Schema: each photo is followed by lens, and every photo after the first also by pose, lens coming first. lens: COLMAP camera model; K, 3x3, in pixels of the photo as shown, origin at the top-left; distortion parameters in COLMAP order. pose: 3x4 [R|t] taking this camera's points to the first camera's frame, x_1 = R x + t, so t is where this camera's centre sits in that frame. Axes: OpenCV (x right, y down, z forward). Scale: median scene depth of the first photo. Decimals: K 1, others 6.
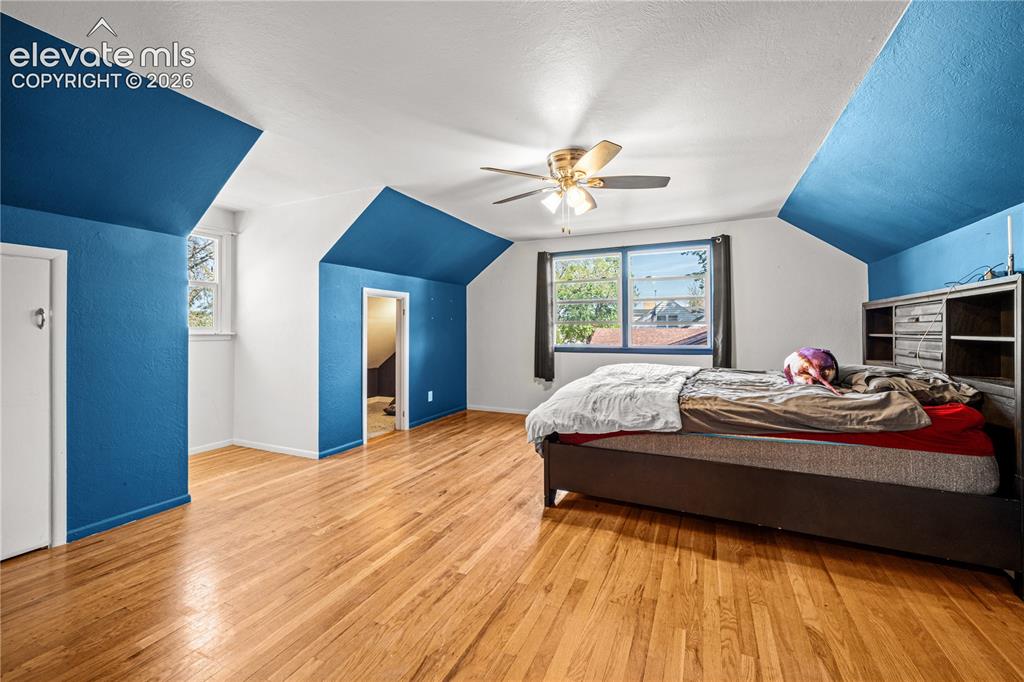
lens RADIAL K [[414.4, 0, 511.8], [0, 414.4, 330.3], [0, 0, 1]] dist [0.007891, -0.001358]
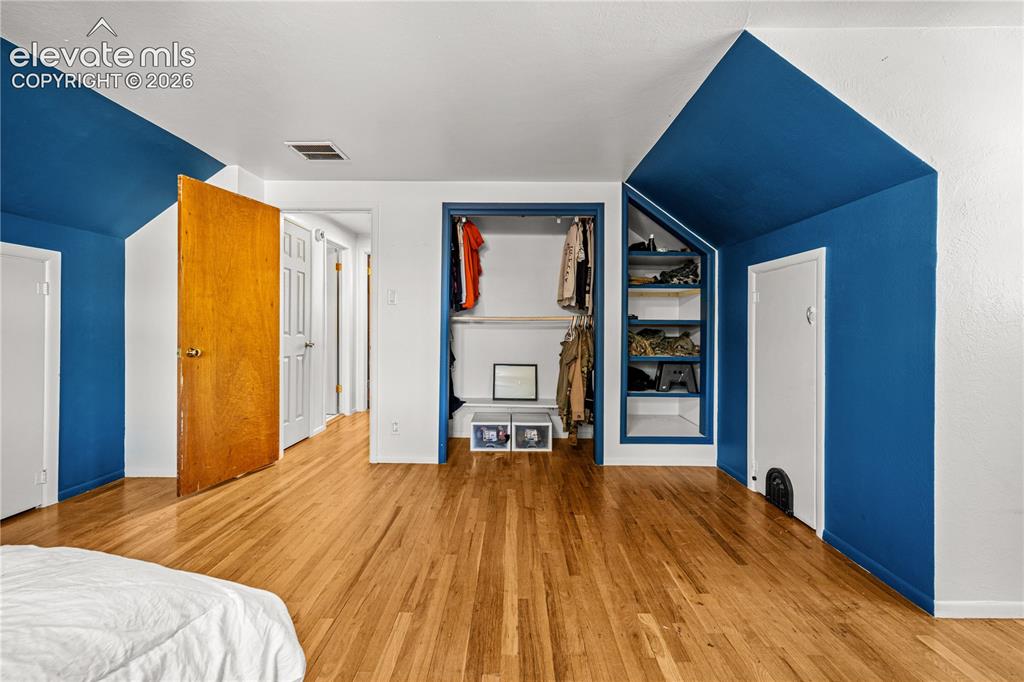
lens RADIAL K [[414.4, 0, 511.5], [0, 414.4, 327.1], [0, 0, 1]] dist [0.007891, -0.001358]
pose [[-0.910491, -0.003106, -0.413518, 0.025412], [-0.003186, 0.999995, -0.000496, 0.003386], [0.413517, 0.000866, -0.910496, 1.402331]]
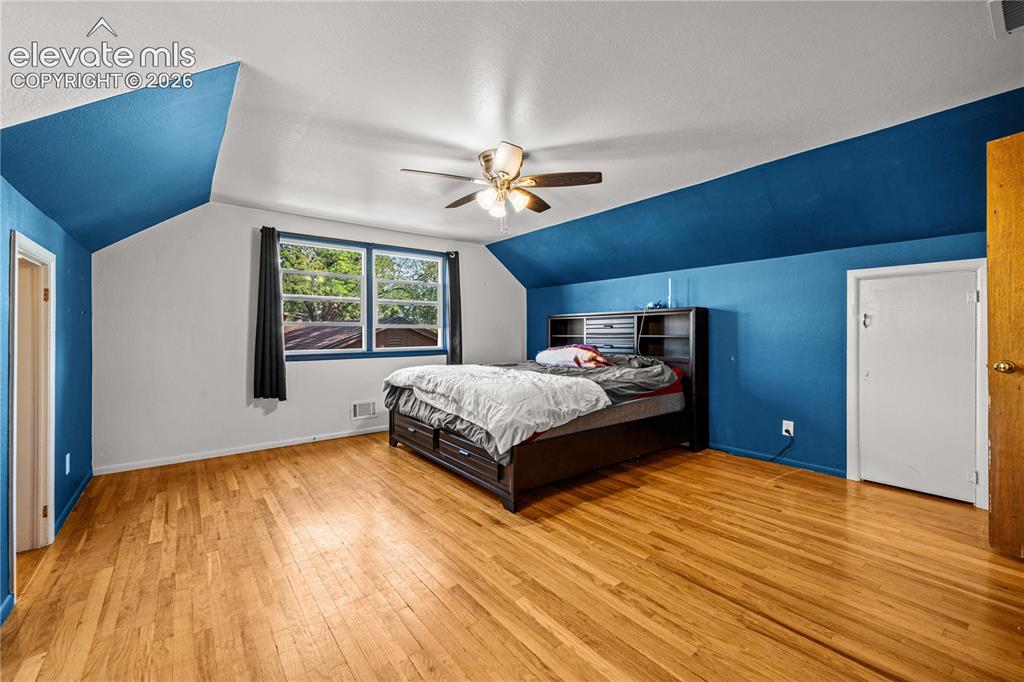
lens RADIAL K [[414.4, 0, 506.4], [0, 414.4, 337.2], [0, 0, 1]] dist [0.007891, -0.001358]
pose [[0.456888, -0.008892, 0.889480, -0.822176], [0.002769, 0.999959, 0.008574, 0.003947], [-0.889520, -0.001454, 0.456894, 0.597249]]
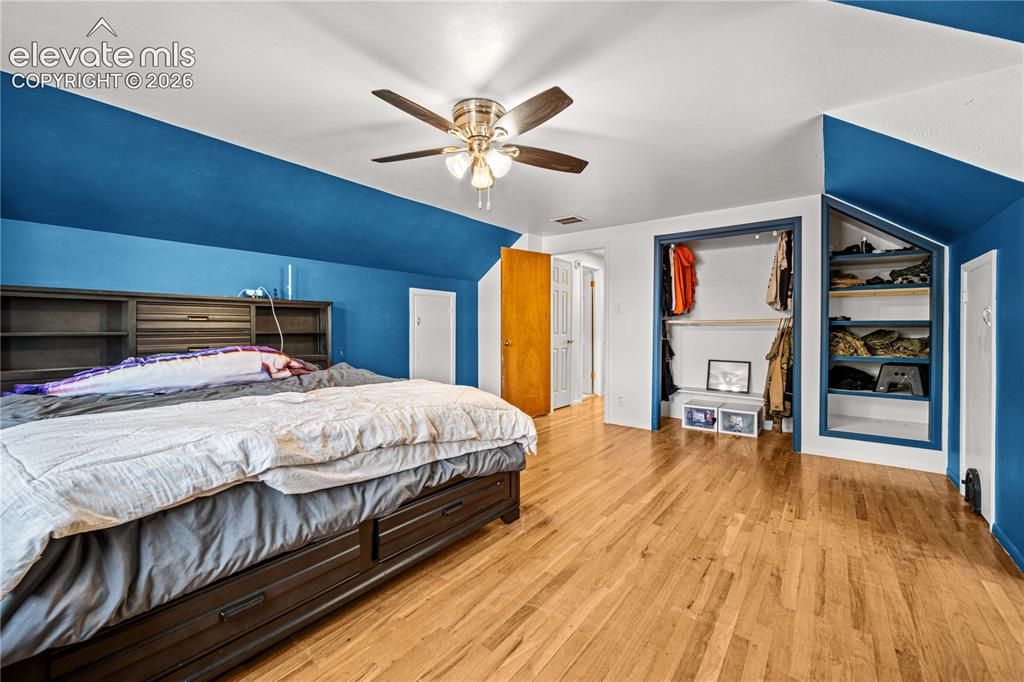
lens RADIAL K [[414.4, 0, 511.8], [0, 414.4, 336.4], [0, 0, 1]] dist [0.007891, -0.001358]
pose [[-0.977214, -0.003359, 0.212231, -0.103648], [0.000301, 0.999852, 0.017212, 0.004977], [-0.212257, 0.016884, -0.977068, 1.980882]]
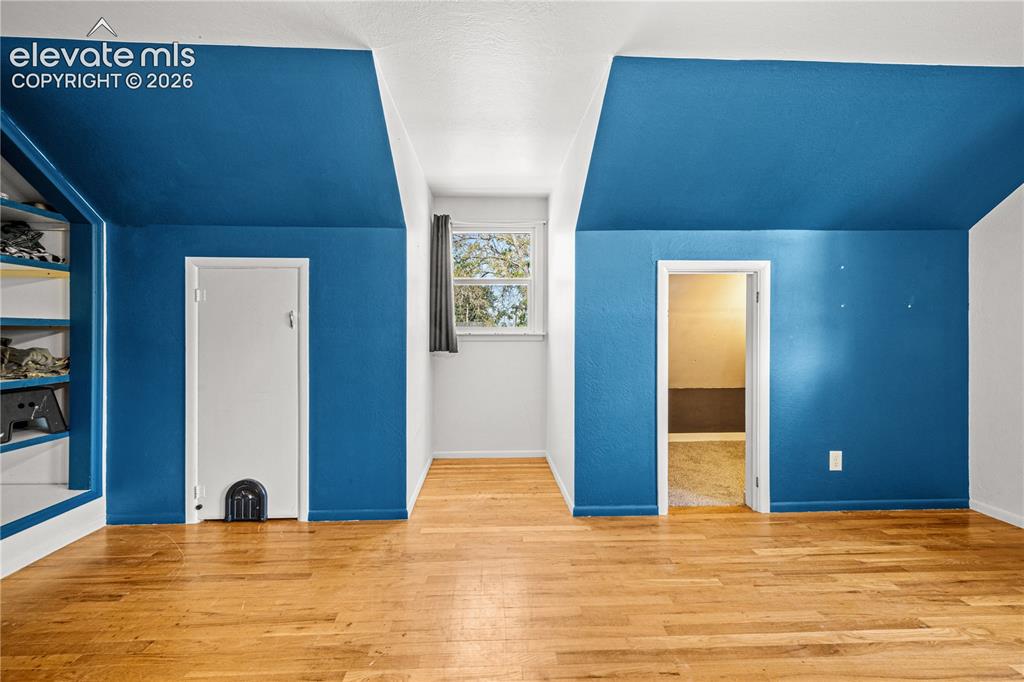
lens RADIAL K [[414.4, 0, 503.0], [0, 414.4, 329.1], [0, 0, 1]] dist [0.007891, -0.001358]
pose [[0.459153, -0.001177, -0.888356, 0.138474], [0.000312, 0.999999, -0.001164, -0.000394], [0.888357, 0.000257, 0.459153, 0.835923]]
